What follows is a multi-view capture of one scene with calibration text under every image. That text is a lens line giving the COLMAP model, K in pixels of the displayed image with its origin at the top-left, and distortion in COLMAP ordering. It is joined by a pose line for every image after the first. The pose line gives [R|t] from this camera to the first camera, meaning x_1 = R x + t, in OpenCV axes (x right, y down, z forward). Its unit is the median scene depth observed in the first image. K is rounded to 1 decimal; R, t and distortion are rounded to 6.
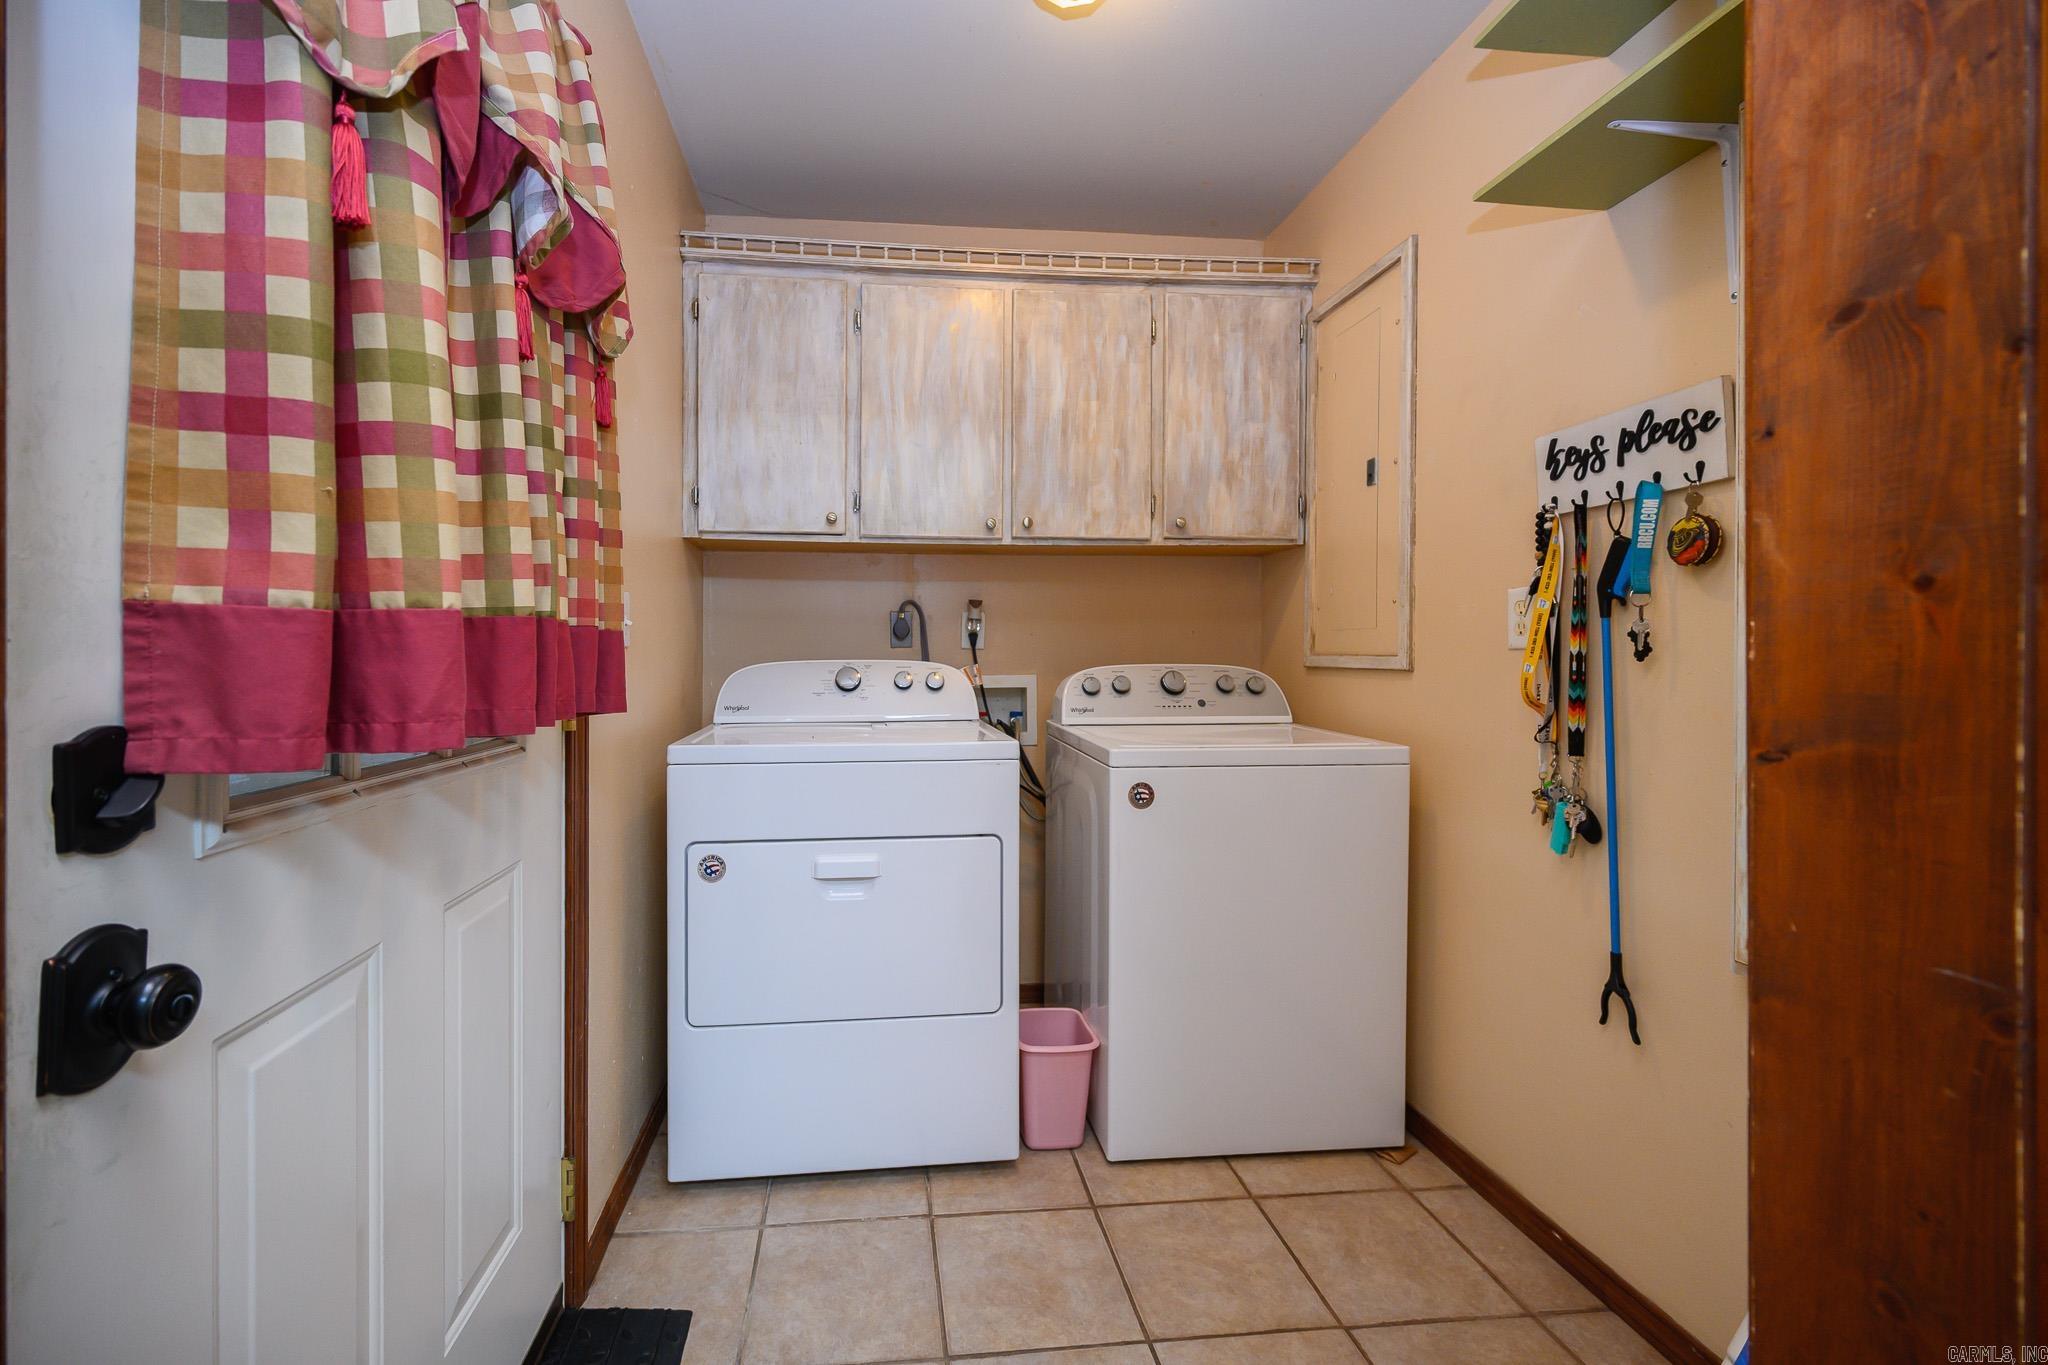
lens RADIAL K [[831.7, 0, 1023.4], [0, 831.7, 662.7], [0, 0, 1]] dist [0.008849, 0.000076]
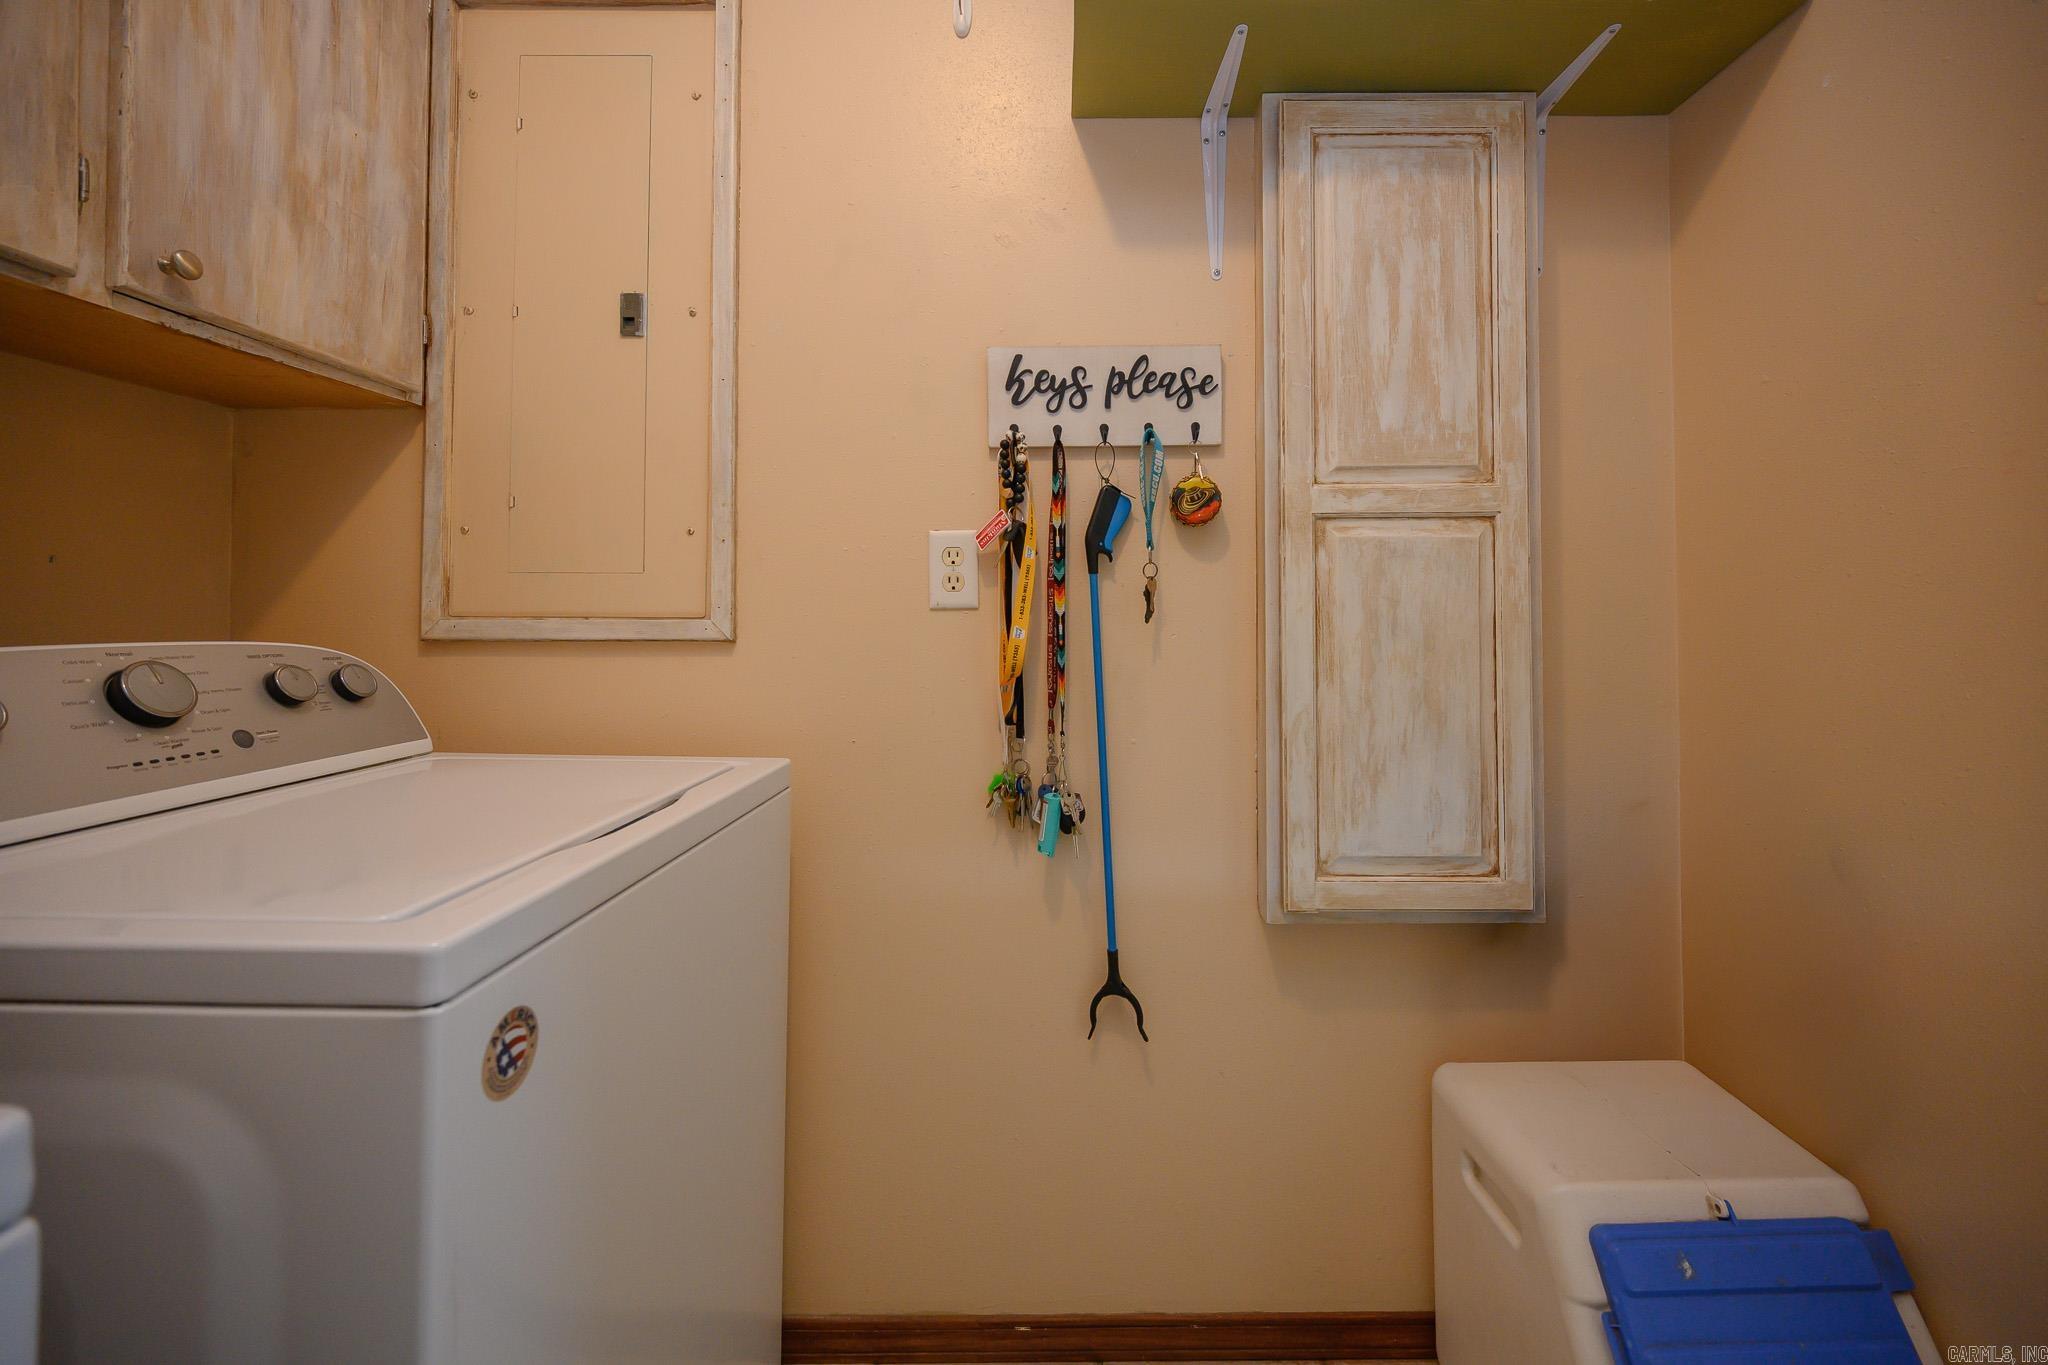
lens RADIAL K [[812.3, 0, 1048.6], [0, 812.3, 604.7], [0, 0, 1]] dist [0.001422, -0.000189]
pose [[0.179578, 0.015354, 0.983624, -0.156049], [0.011018, 0.999784, -0.017618, -0.006332], [-0.983682, 0.014001, 0.179370, 0.871443]]
